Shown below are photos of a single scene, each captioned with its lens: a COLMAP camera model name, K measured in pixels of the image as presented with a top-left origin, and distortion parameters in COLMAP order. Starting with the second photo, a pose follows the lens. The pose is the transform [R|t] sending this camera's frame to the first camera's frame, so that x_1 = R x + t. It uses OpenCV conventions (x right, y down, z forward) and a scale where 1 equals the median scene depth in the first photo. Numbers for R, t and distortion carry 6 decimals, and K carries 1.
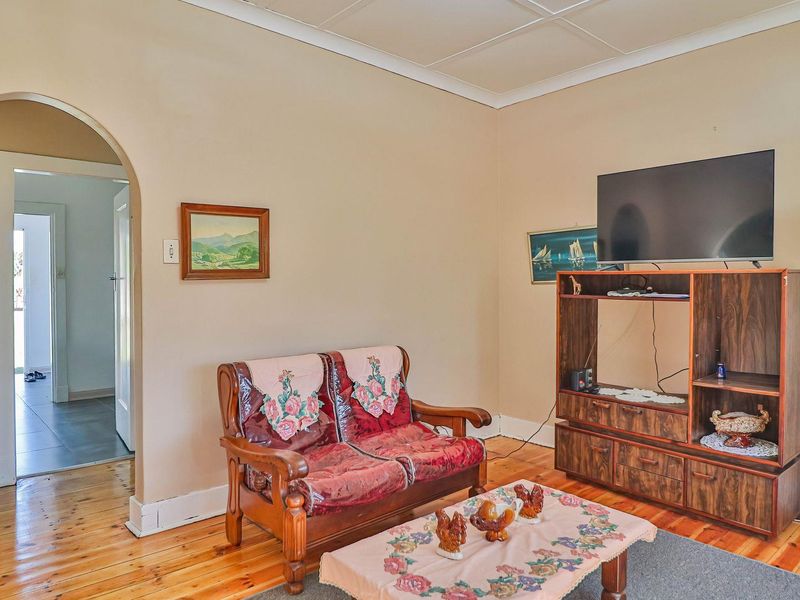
lens RADIAL K [[552.1, 0, 399.4], [0, 552.1, 292.1], [0, 0, 1]] dist [0.000935, -0.008377]
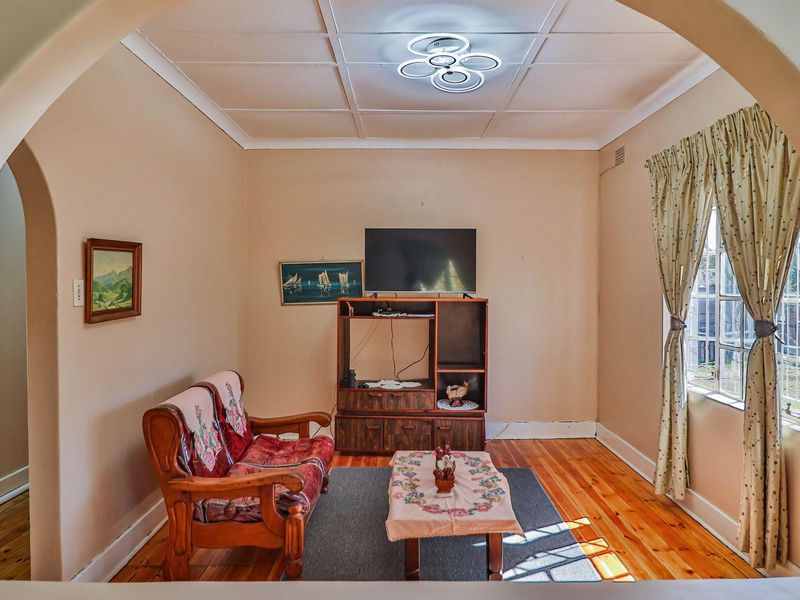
lens RADIAL K [[552.1, 0, 408.4], [0, 552.1, 288.7], [0, 0, 1]] dist [0.000935, -0.008377]
pose [[0.660010, -0.009063, 0.751203, -0.655610], [0.012767, 0.999918, 0.000846, -0.066908], [-0.751149, 0.009032, 0.660071, 0.018456]]
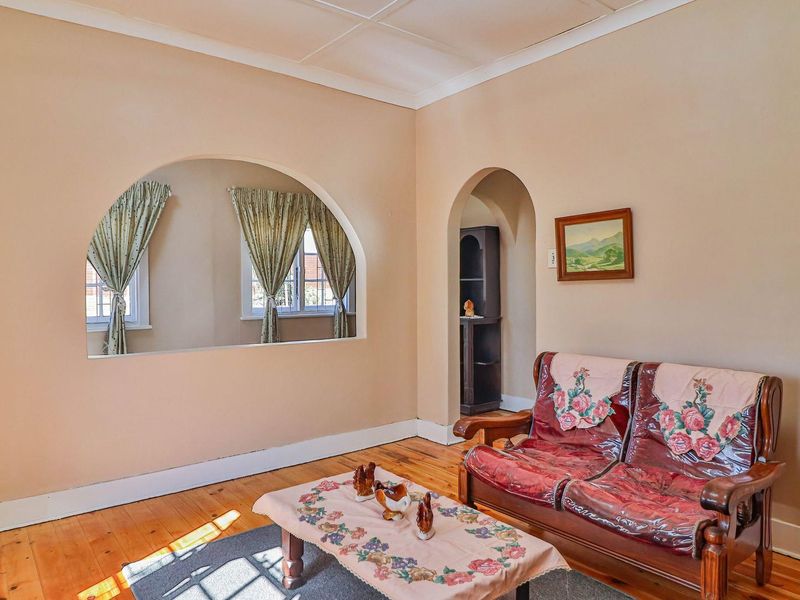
lens RADIAL K [[552.1, 0, 402.2], [0, 552.1, 288.2], [0, 0, 1]] dist [0.000935, -0.008377]
pose [[-0.053906, 0.011275, -0.998482, 0.773114], [-0.008437, 0.999895, 0.011747, -0.016148], [0.998510, 0.009058, -0.053806, 0.653509]]
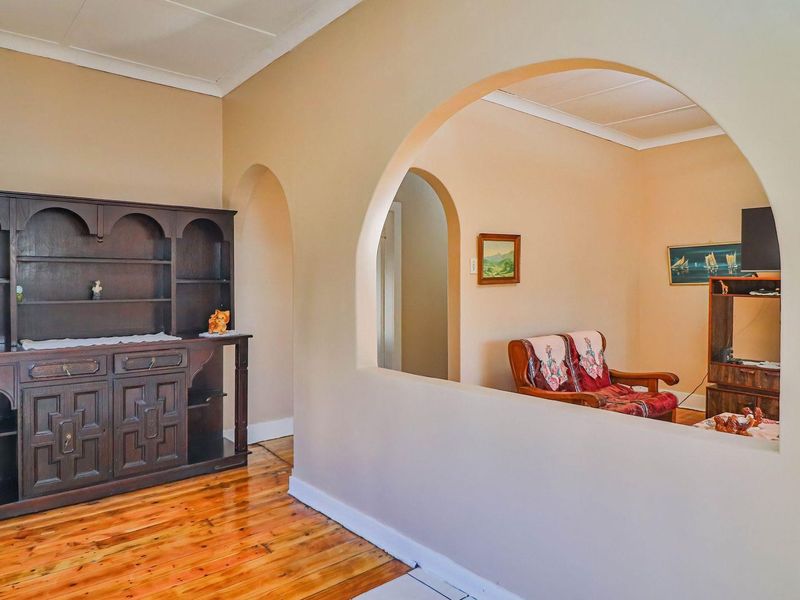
lens RADIAL K [[552.1, 0, 401.3], [0, 552.1, 293.8], [0, 0, 1]] dist [0.000935, -0.008377]
pose [[0.999848, -0.001703, -0.017334, -0.526484], [0.001845, 0.999964, 0.008224, -0.009620], [0.017320, -0.008255, 0.999816, -0.454731]]
